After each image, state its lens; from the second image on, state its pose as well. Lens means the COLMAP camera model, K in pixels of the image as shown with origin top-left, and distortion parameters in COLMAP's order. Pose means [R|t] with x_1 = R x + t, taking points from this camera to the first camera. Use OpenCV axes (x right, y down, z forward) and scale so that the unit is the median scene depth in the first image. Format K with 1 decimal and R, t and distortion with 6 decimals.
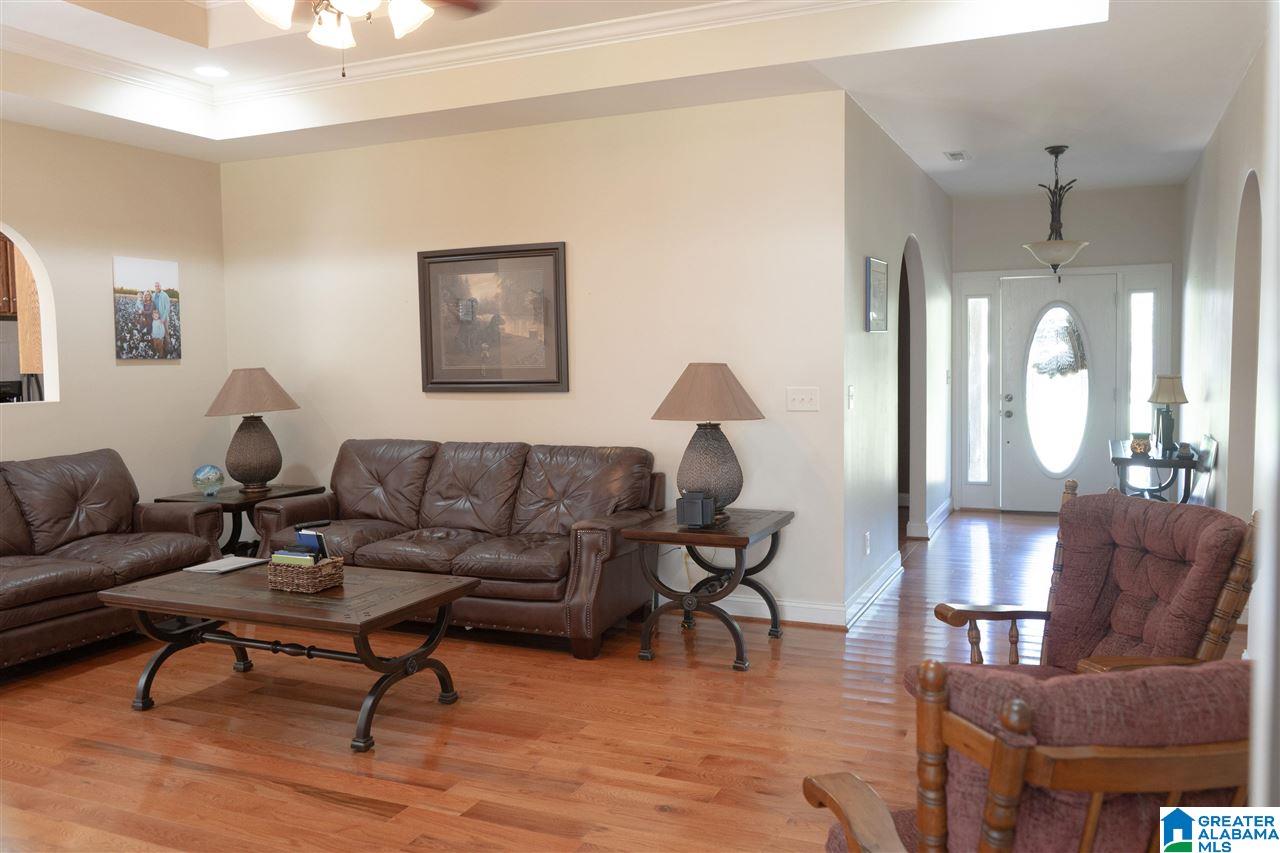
lens RADIAL K [[1039.5, 0, 641.4], [0, 1039.5, 428.7], [0, 0, 1]] dist [-0.000771, -0.000996]
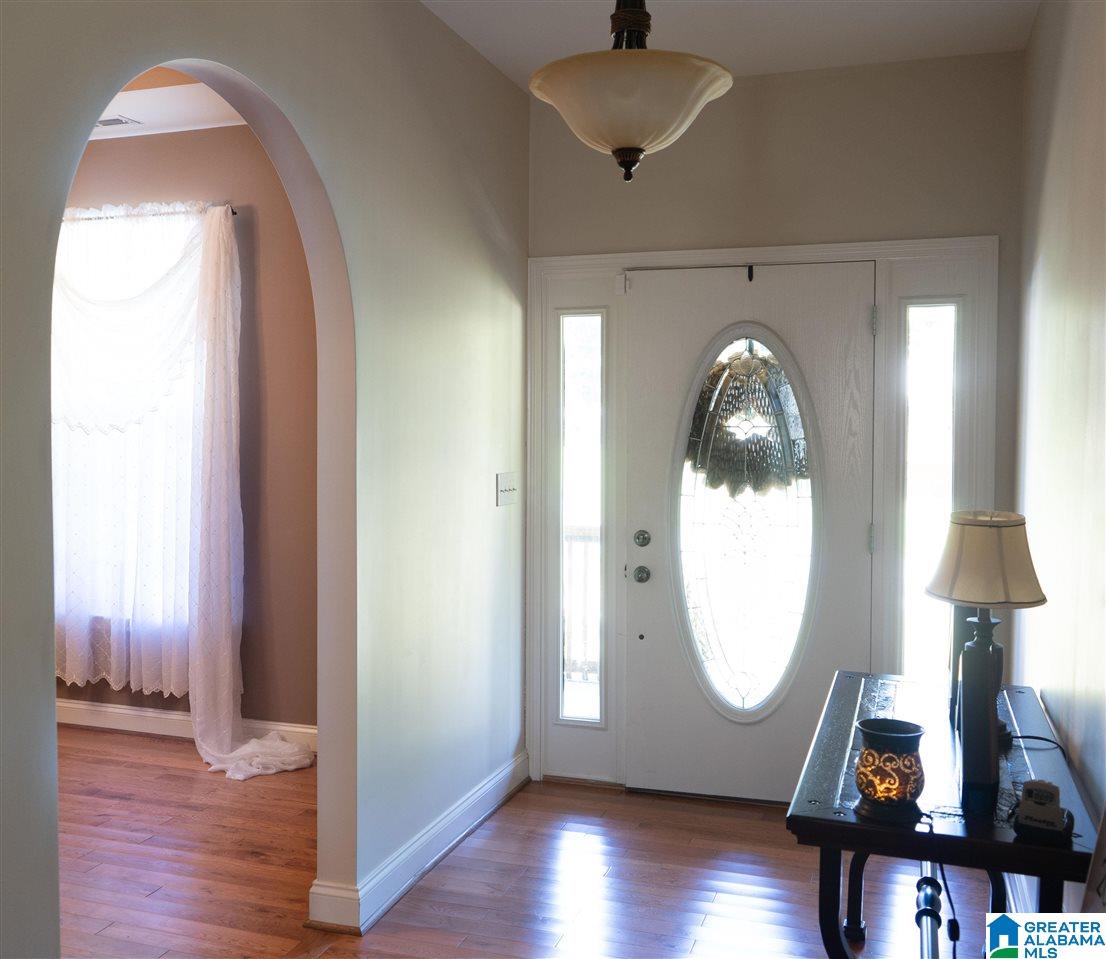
lens RADIAL K [[1036.4, 0, 550.6], [0, 1036.4, 475.2], [0, 0, 1]] dist [0.011946, 0.000000]
pose [[0.997795, 0.017494, 0.064032, 0.296887], [-0.015880, 0.999545, -0.025626, -0.046499], [-0.064451, 0.024552, 0.997619, 0.580654]]
